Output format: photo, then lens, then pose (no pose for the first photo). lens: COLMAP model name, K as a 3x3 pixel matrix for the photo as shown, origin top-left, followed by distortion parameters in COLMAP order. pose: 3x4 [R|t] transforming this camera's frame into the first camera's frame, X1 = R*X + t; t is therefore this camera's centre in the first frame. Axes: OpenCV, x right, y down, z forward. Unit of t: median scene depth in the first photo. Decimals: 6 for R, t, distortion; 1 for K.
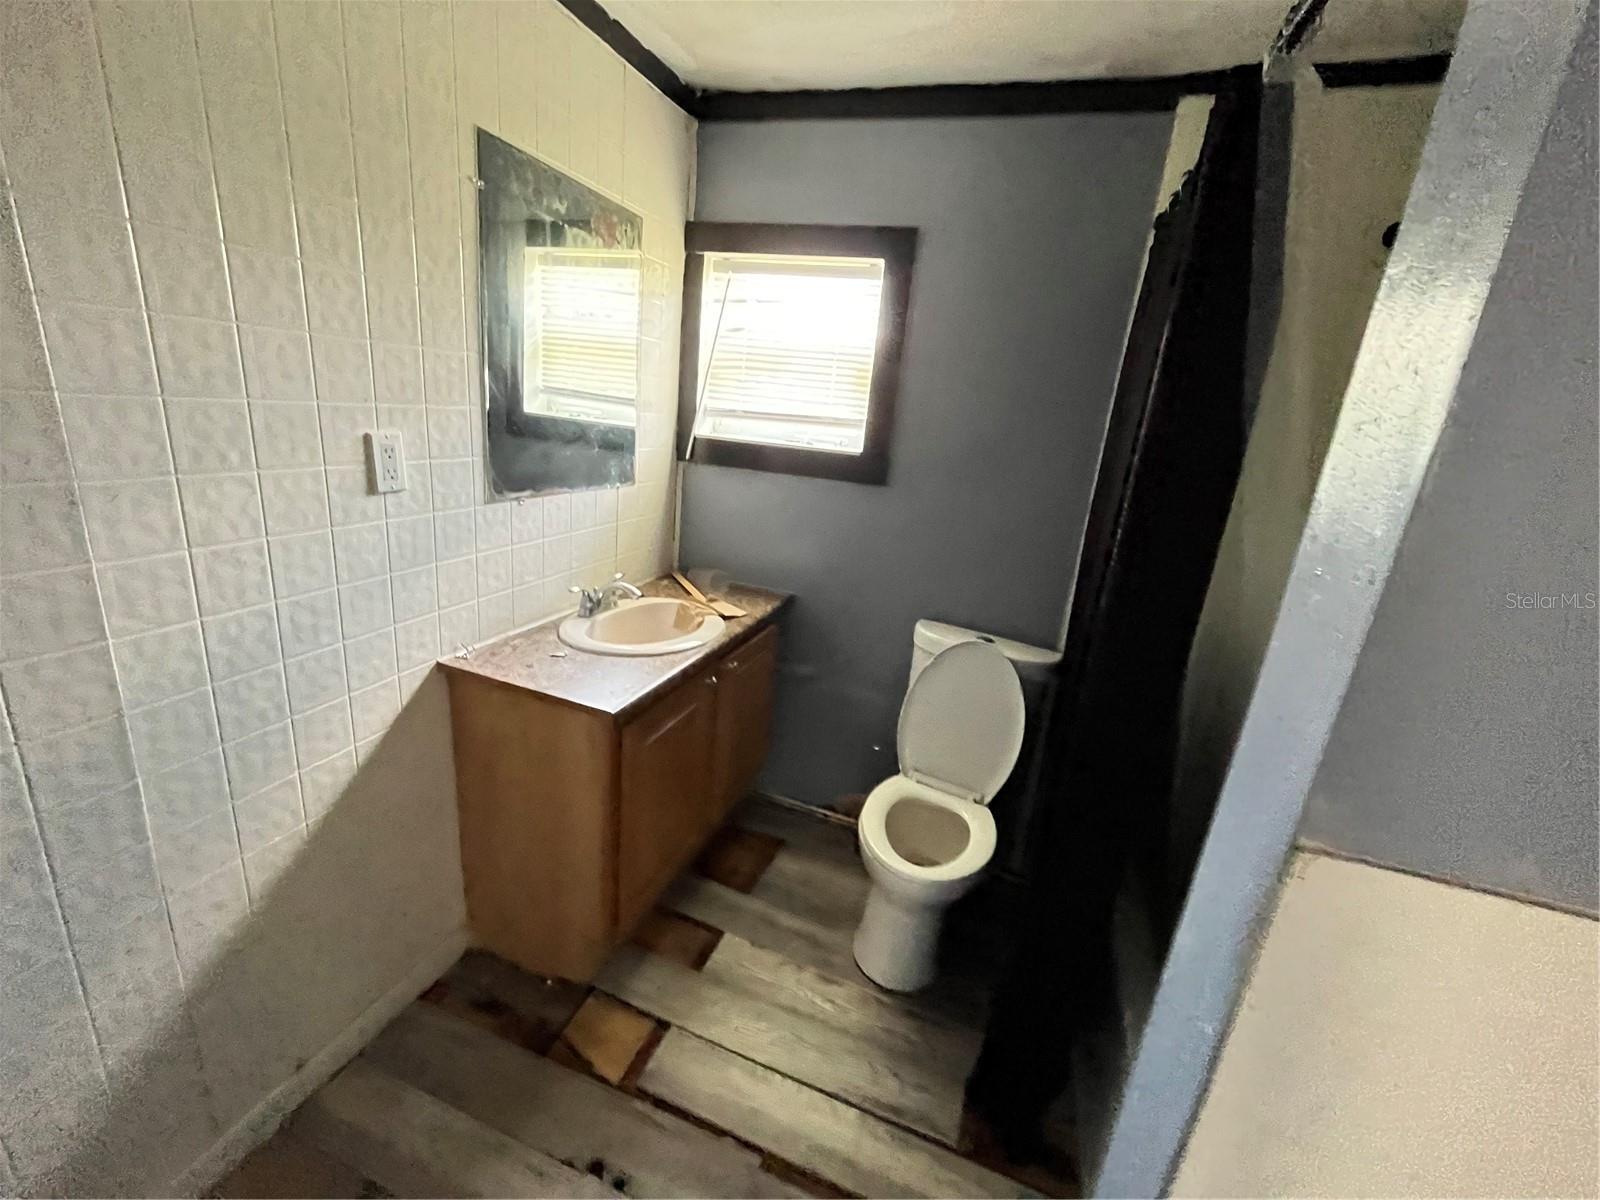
lens RADIAL K [[661.7, 0, 801.6], [0, 661.7, 602.0], [0, 0, 1]] dist [0.001907, -0.002875]
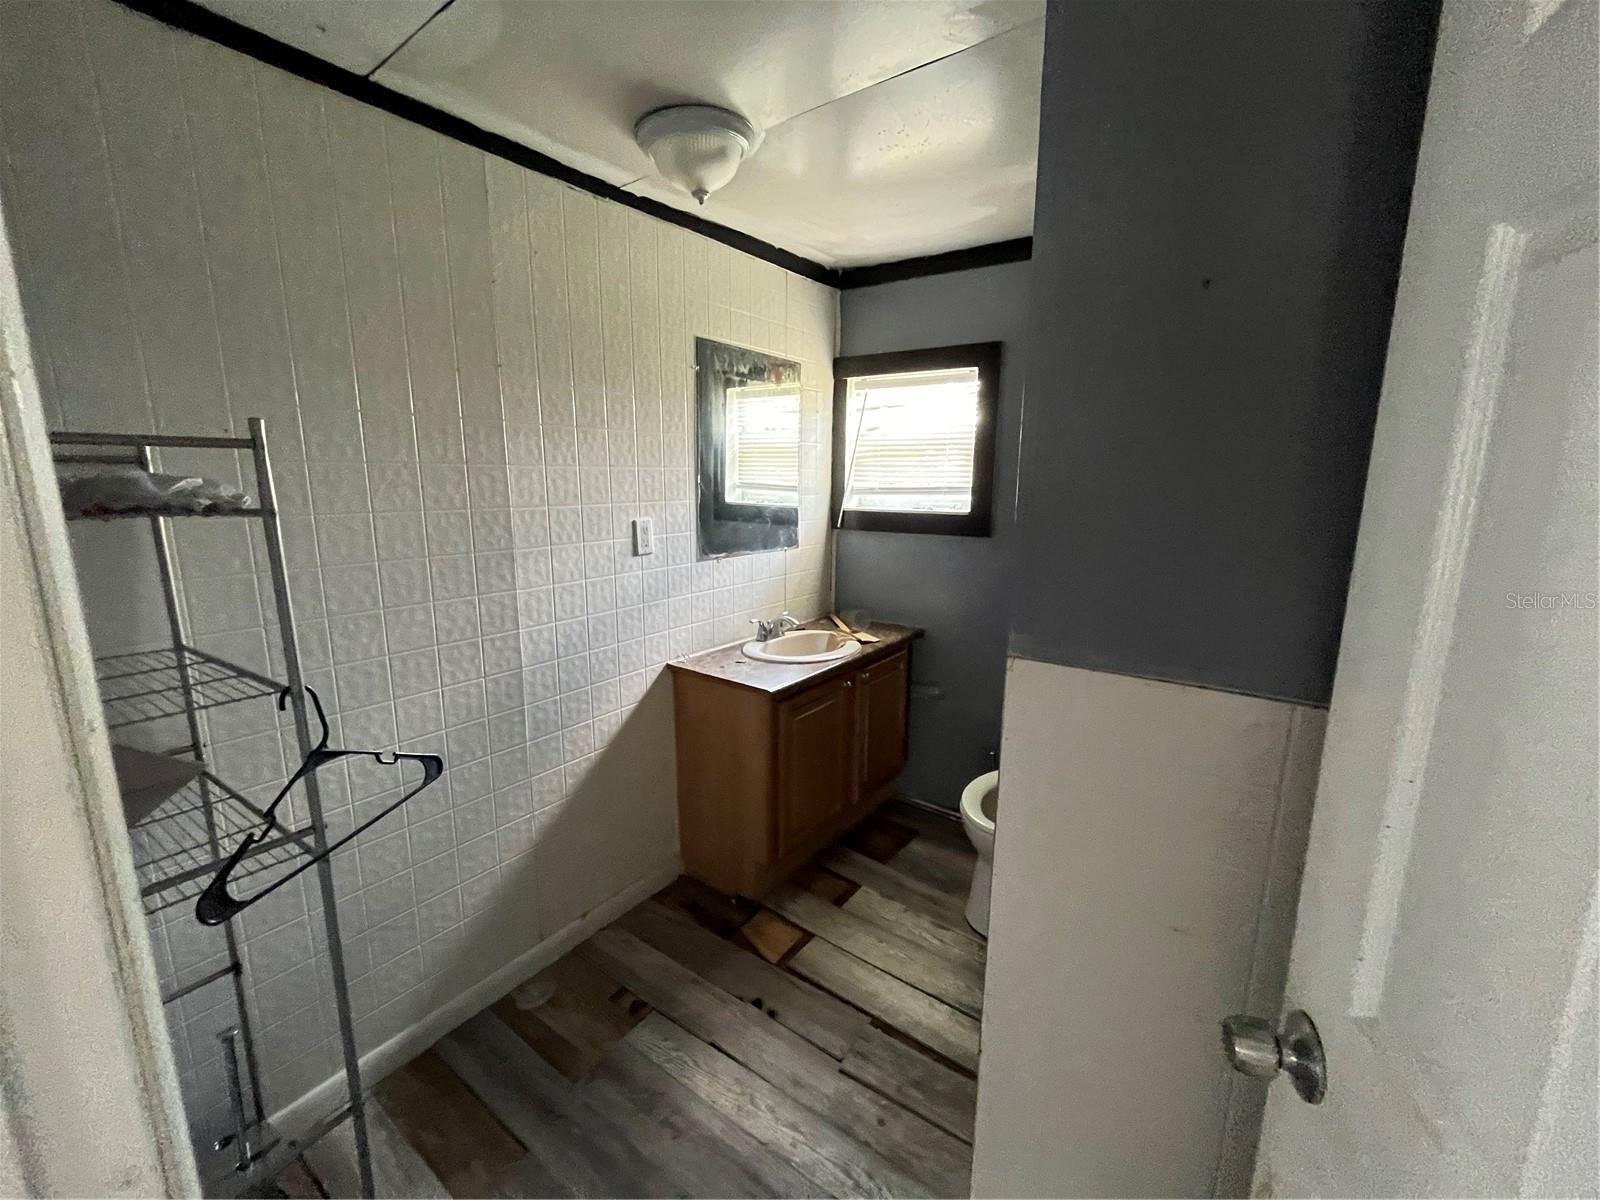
lens RADIAL K [[661.7, 0, 801.6], [0, 661.7, 602.0], [0, 0, 1]] dist [0.001907, -0.002875]
pose [[0.956382, -0.033298, -0.290216, 0.179399], [0.000778, 0.993769, -0.111457, 0.105244], [0.292119, 0.106369, 0.950448, -0.345717]]
